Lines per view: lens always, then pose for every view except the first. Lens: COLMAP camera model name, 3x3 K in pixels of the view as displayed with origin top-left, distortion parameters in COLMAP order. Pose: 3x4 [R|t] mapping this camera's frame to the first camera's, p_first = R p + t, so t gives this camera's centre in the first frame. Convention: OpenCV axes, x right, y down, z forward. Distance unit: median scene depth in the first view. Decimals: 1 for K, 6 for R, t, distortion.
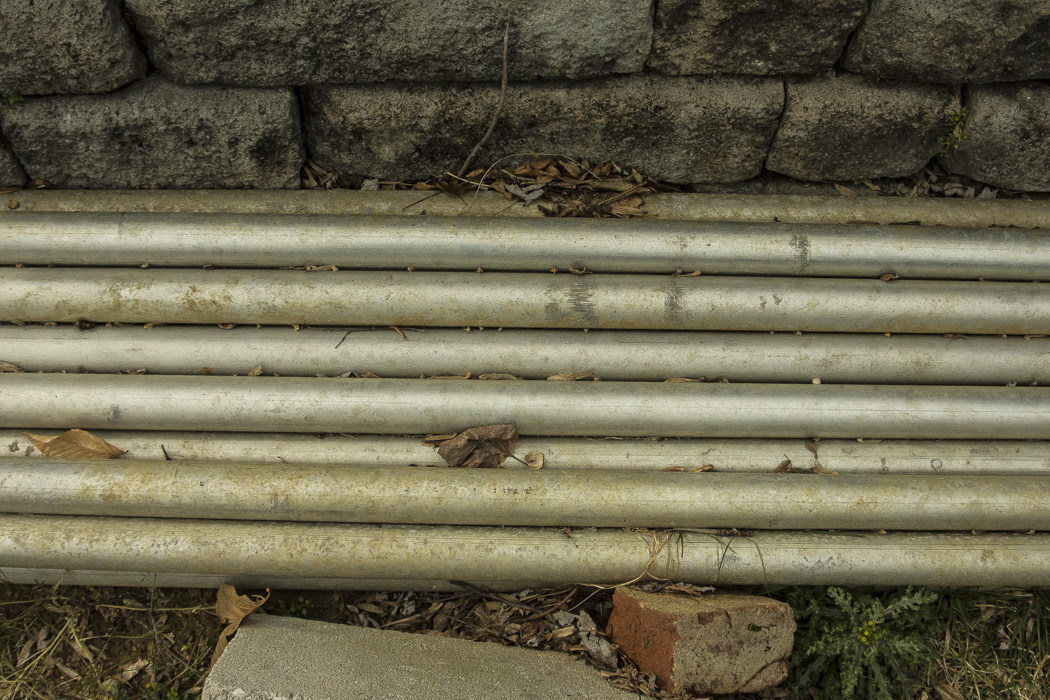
lens RADIAL K [[1325.7, 0, 526.1], [0, 1325.7, 346.6], [0, 0, 1]] dist [-0.129676, 0.000000]
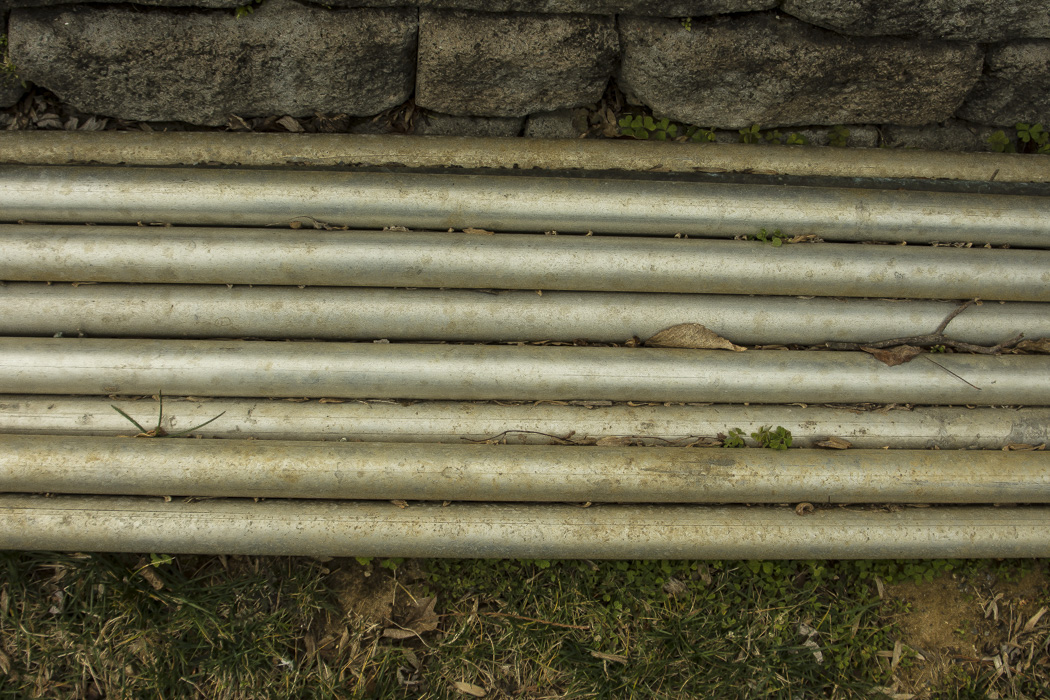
lens RADIAL K [[1325.7, 0, 522.1], [0, 1325.7, 346.2], [0, 0, 1]] dist [-0.129676, 0.000000]
pose [[0.999130, 0.006674, 0.041158, 0.681224], [-0.010418, 0.995756, 0.091437, -0.052710], [-0.040373, -0.091786, 0.994960, 0.057223]]
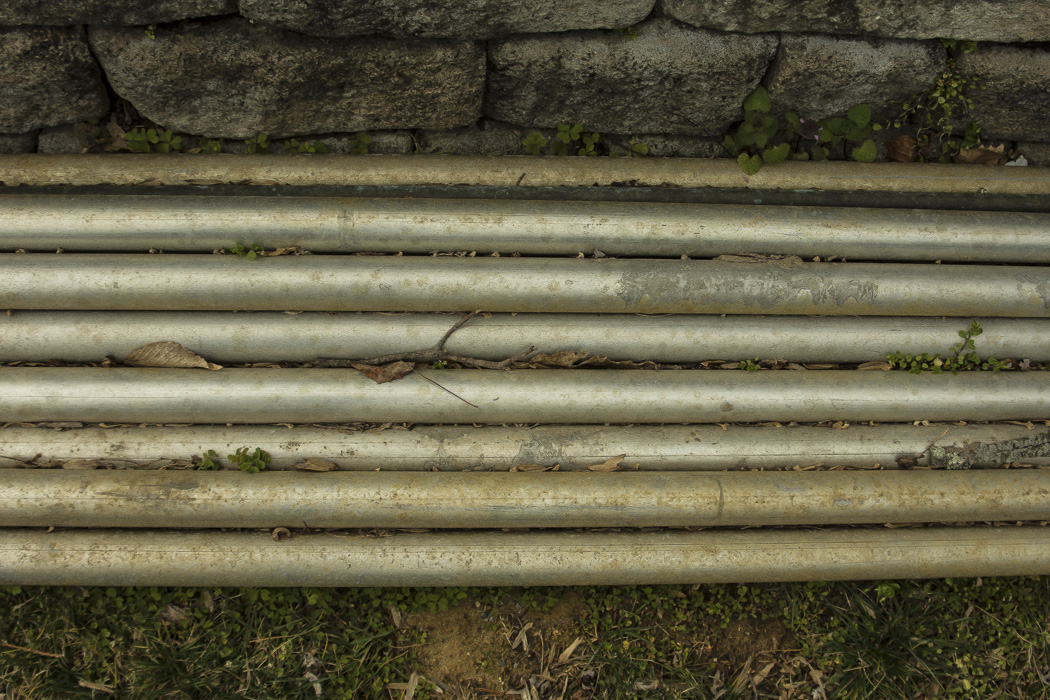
lens RADIAL K [[1325.7, 0, 519.9], [0, 1325.7, 351.9], [0, 0, 1]] dist [-0.129676, 0.000000]
pose [[0.999080, -0.006386, 0.042415, 1.064983], [0.002879, 0.996608, 0.082241, -0.050295], [-0.042796, -0.082043, 0.995710, 0.083214]]
